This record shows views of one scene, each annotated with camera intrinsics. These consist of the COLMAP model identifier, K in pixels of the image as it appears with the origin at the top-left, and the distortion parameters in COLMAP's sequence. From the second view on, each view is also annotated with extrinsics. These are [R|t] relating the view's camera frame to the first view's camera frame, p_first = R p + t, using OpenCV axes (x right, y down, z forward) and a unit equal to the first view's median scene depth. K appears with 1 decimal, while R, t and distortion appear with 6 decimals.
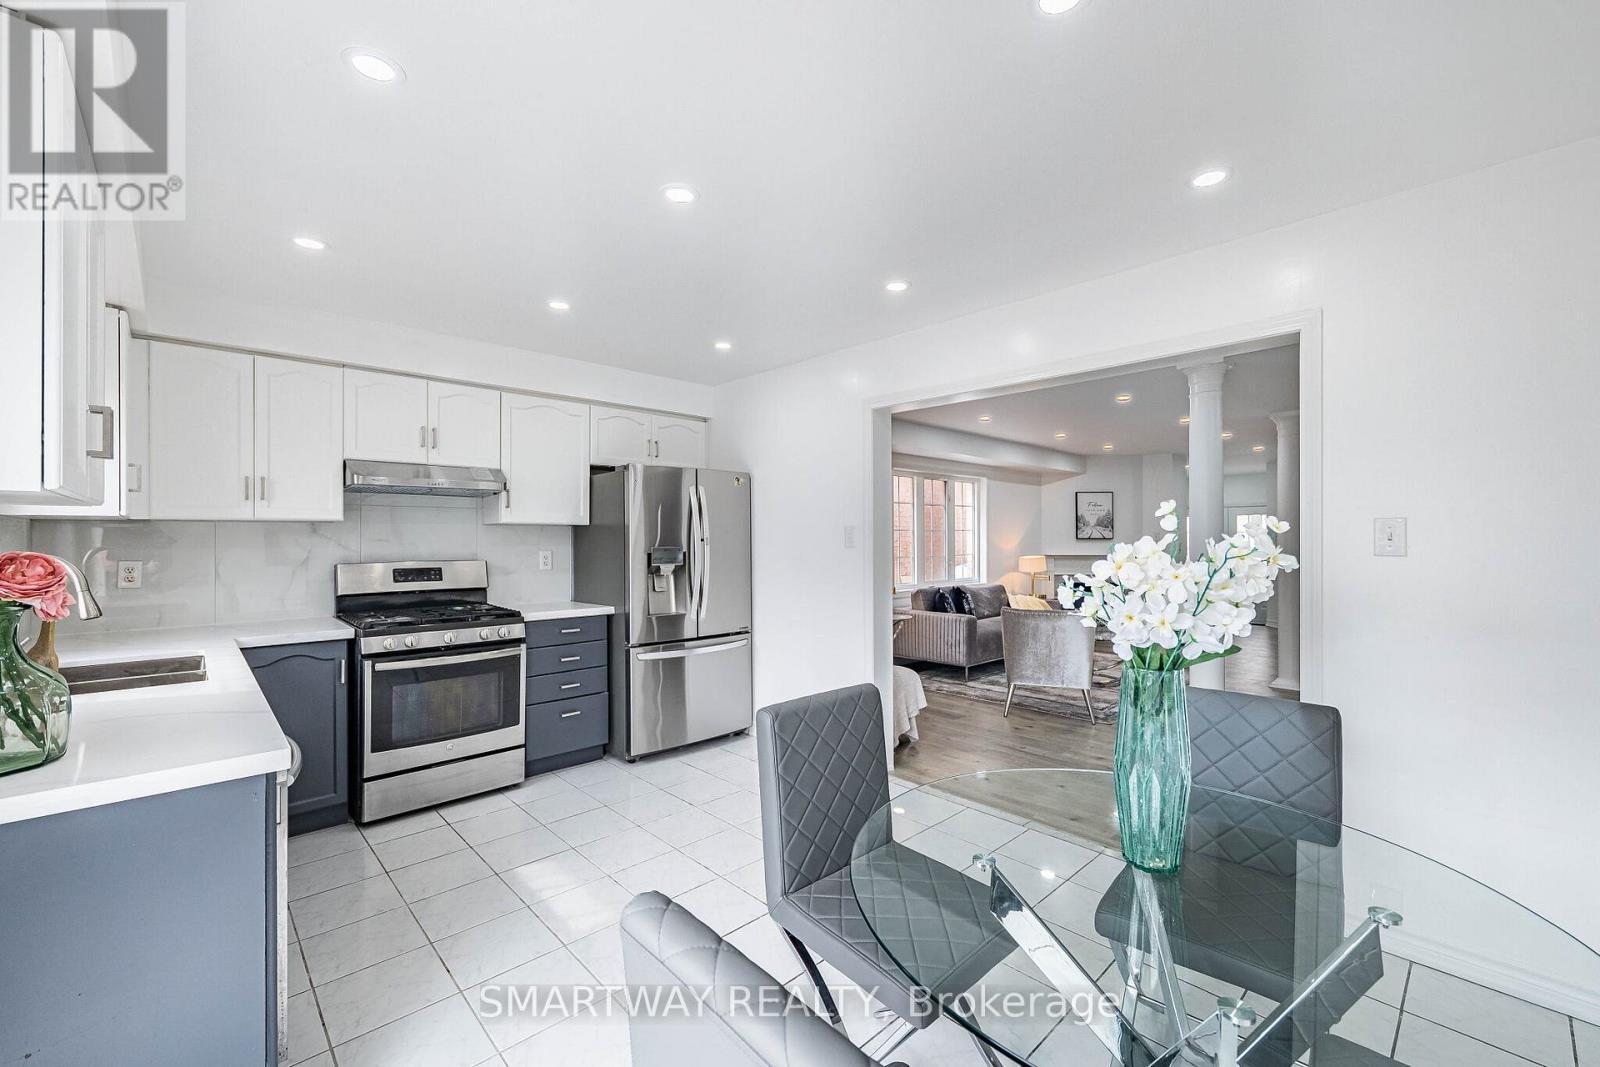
lens RADIAL K [[658.6, 0, 793.1], [0, 658.6, 539.1], [0, 0, 1]] dist [-0.002529, 0.001120]
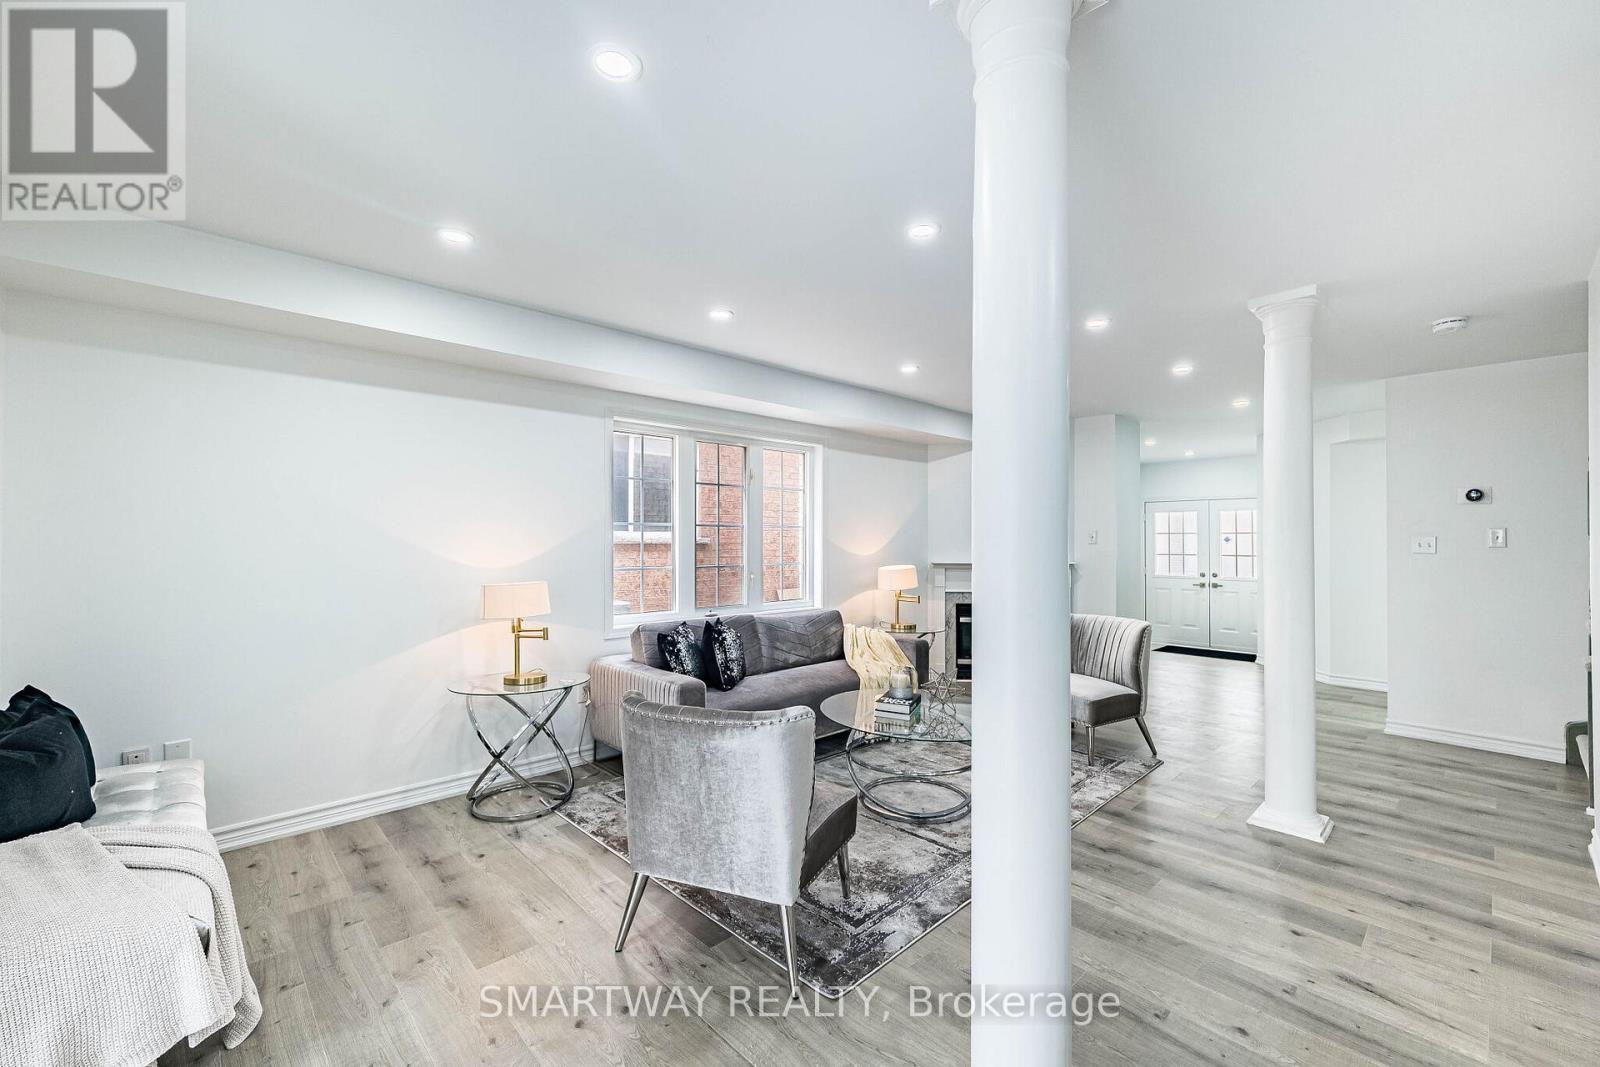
lens RADIAL K [[658.6, 0, 789.8], [0, 658.6, 534.3], [0, 0, 1]] dist [-0.002529, 0.001120]
pose [[0.999961, 0.004923, -0.007360, 0.278415], [-0.004990, 0.999946, -0.009103, 0.001121], [0.007315, 0.009139, 0.999931, 0.363203]]
